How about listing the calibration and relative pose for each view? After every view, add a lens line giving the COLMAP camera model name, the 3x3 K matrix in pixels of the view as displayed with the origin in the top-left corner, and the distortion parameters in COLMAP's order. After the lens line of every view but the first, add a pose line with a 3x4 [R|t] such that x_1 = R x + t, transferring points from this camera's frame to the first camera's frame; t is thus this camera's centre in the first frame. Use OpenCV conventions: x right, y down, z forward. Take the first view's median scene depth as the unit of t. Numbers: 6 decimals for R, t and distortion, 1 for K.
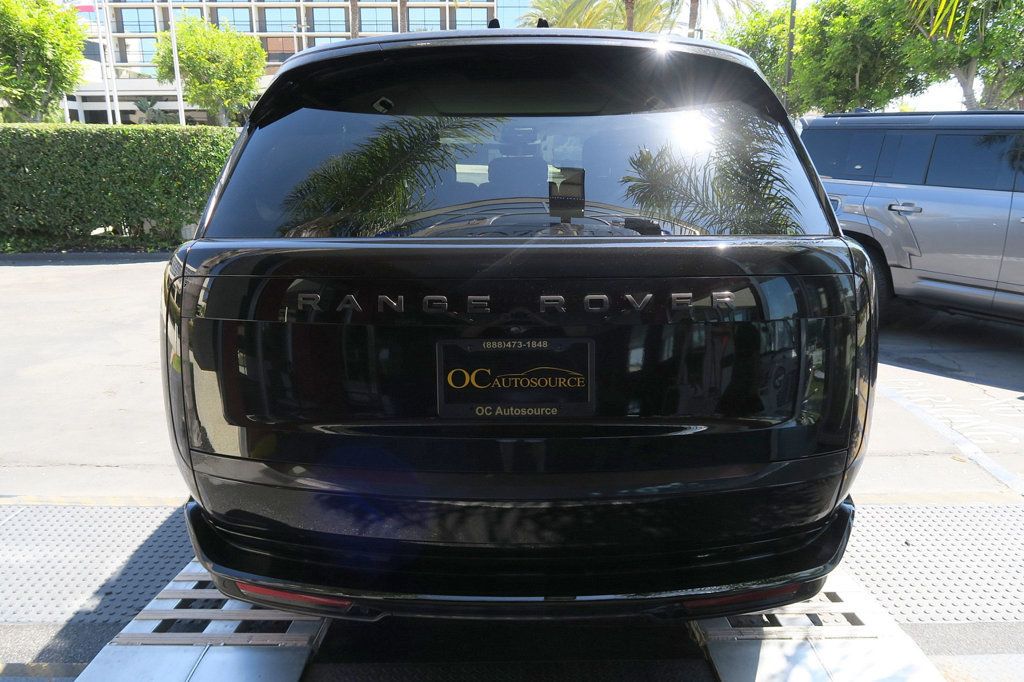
lens RADIAL K [[730.2, 0, 512.0], [0, 730.2, 341.0], [0, 0, 1]] dist [0.003980, 0.002745]
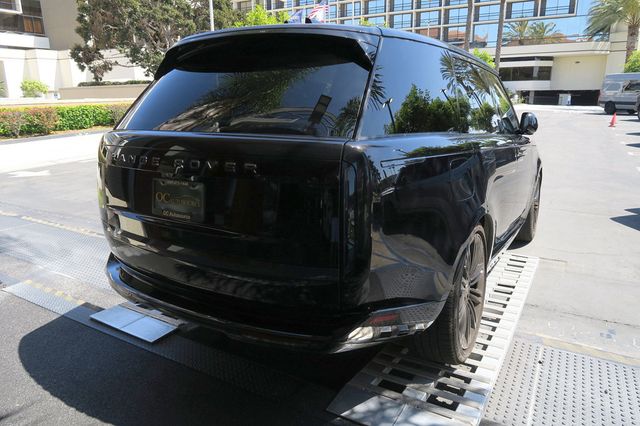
lens RADIAL K [[456.3, 0, 320.0], [0, 456.3, 213.0], [0, 0, 1]] dist [0.003980, 0.002745]
pose [[0.866933, 0.117384, -0.484405, 0.562550], [-0.121583, 0.992318, 0.022869, 0.007593], [0.483368, 0.039069, 0.874545, 0.056064]]
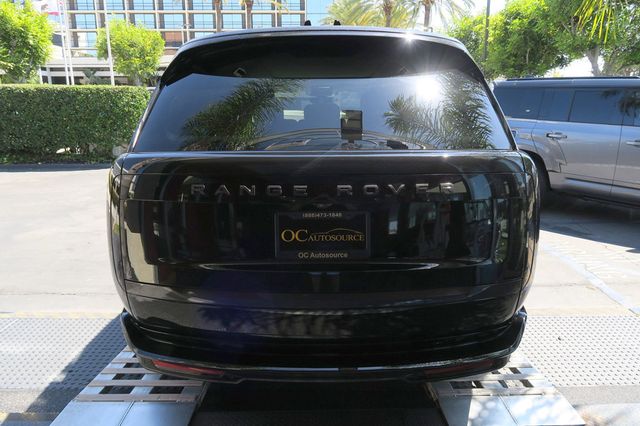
lens RADIAL K [[450.8, 0, 320.0], [0, 450.8, 213.0], [0, 0, 1]] dist [0.006562, 0.003368]
pose [[0.999961, -0.002197, 0.008562, -0.005385], [0.002304, 0.999918, -0.012568, 0.007745], [-0.008534, 0.012587, 0.999884, -0.015292]]
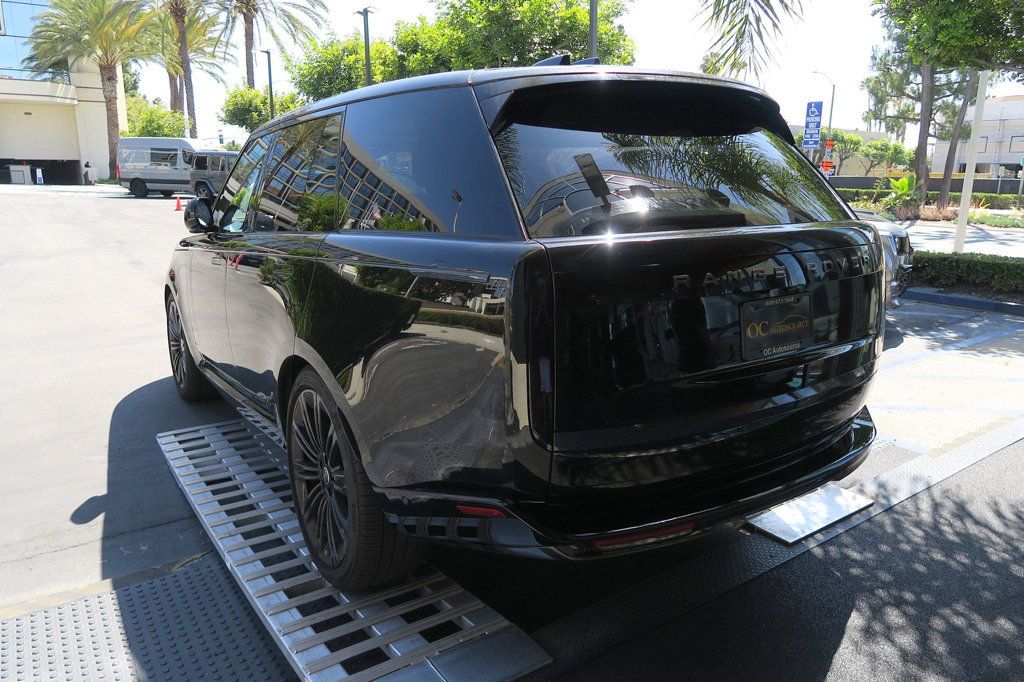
lens RADIAL K [[730.2, 0, 512.0], [0, 730.2, 341.0], [0, 0, 1]] dist [0.003980, 0.002745]
pose [[0.824697, -0.123632, 0.551896, -0.701747], [0.139203, 0.990168, 0.013799, -0.005521], [-0.548176, 0.065446, 0.833799, 0.072902]]
